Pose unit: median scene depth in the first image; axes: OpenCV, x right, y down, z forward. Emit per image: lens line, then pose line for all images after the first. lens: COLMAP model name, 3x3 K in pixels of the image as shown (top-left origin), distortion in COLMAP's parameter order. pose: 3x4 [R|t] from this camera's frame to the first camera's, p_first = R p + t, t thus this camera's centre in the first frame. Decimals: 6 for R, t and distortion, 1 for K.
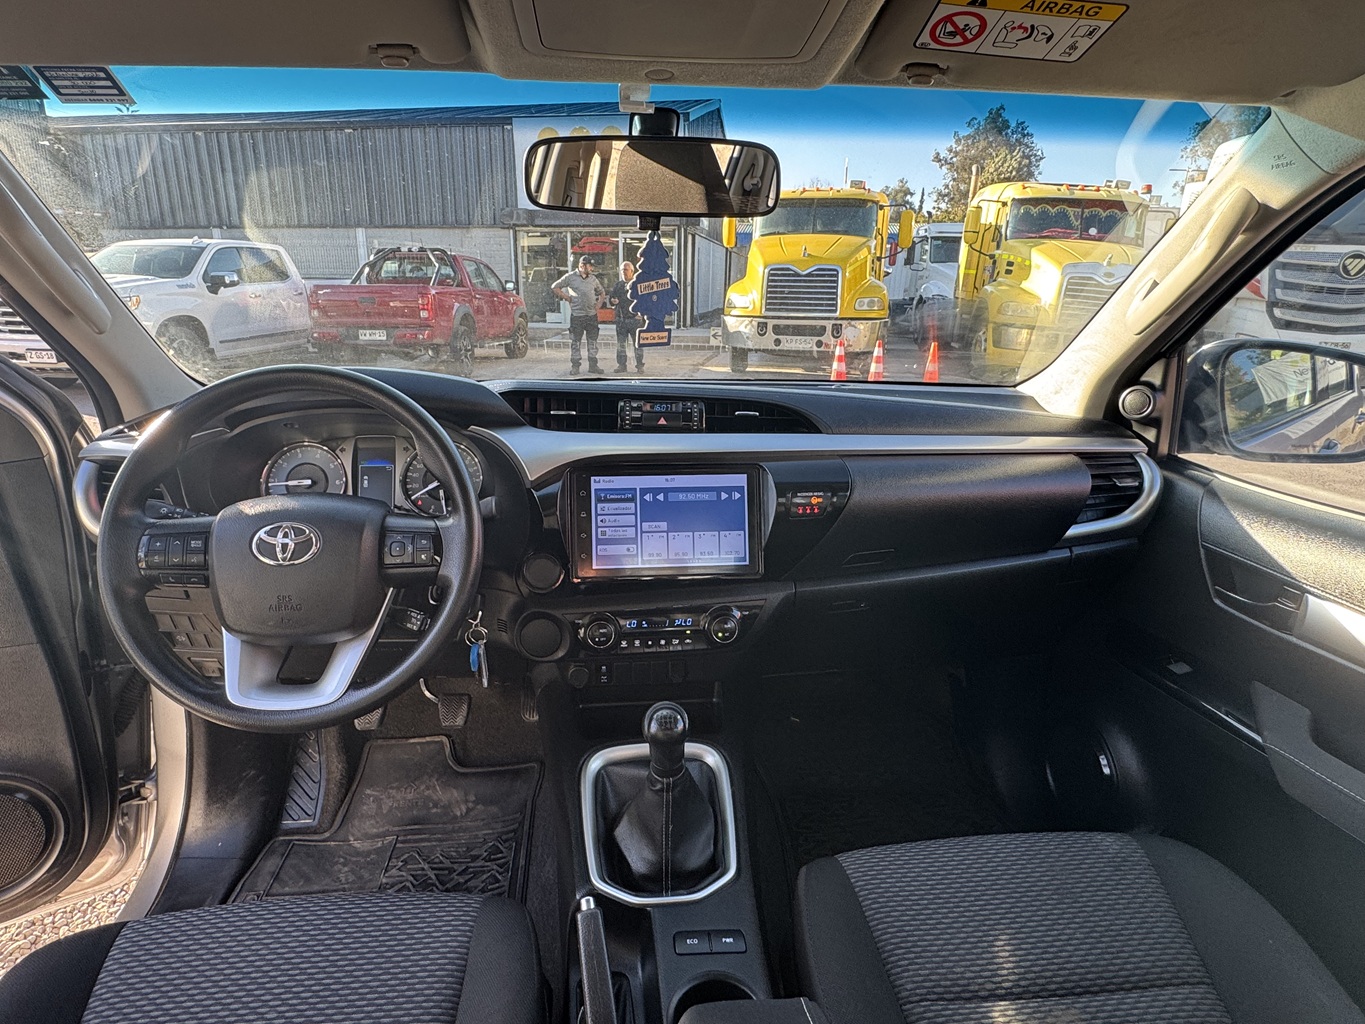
lens RADIAL K [[759.1, 0, 687.1], [0, 759.1, 500.7], [0, 0, 1]] dist [-0.002154, 0.007677]
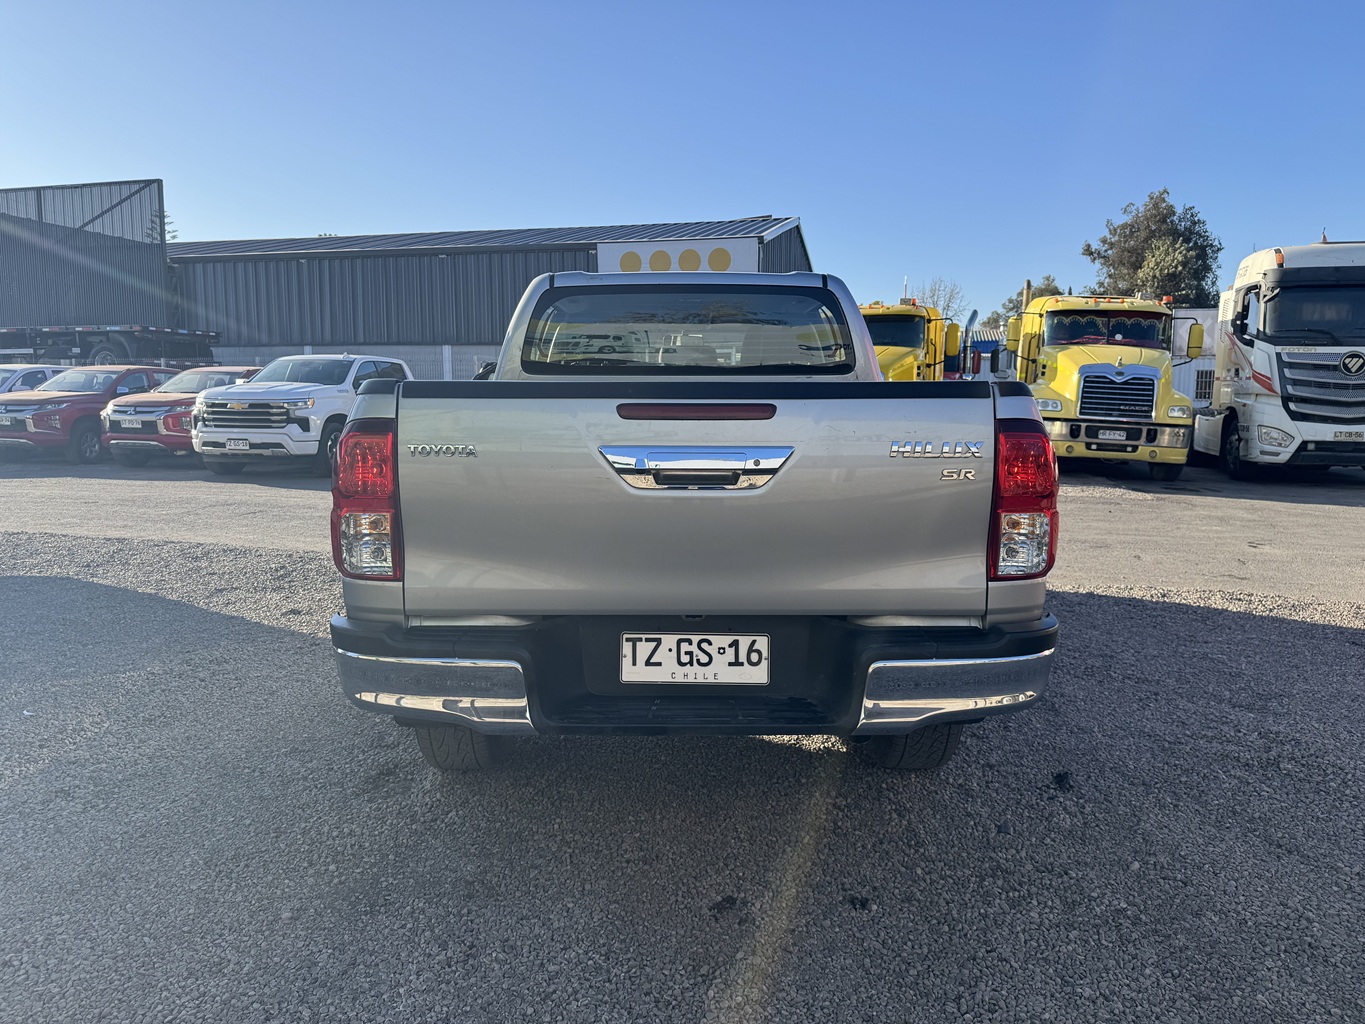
lens RADIAL K [[961.2, 0, 687.6], [0, 961.2, 503.3], [0, 0, 1]] dist [0.069131, -0.070338]
pose [[0.995592, 0.002028, -0.093771, 0.037987], [-0.018511, 0.984350, -0.175251, 0.140275], [0.091948, 0.176214, 0.980048, -0.397443]]
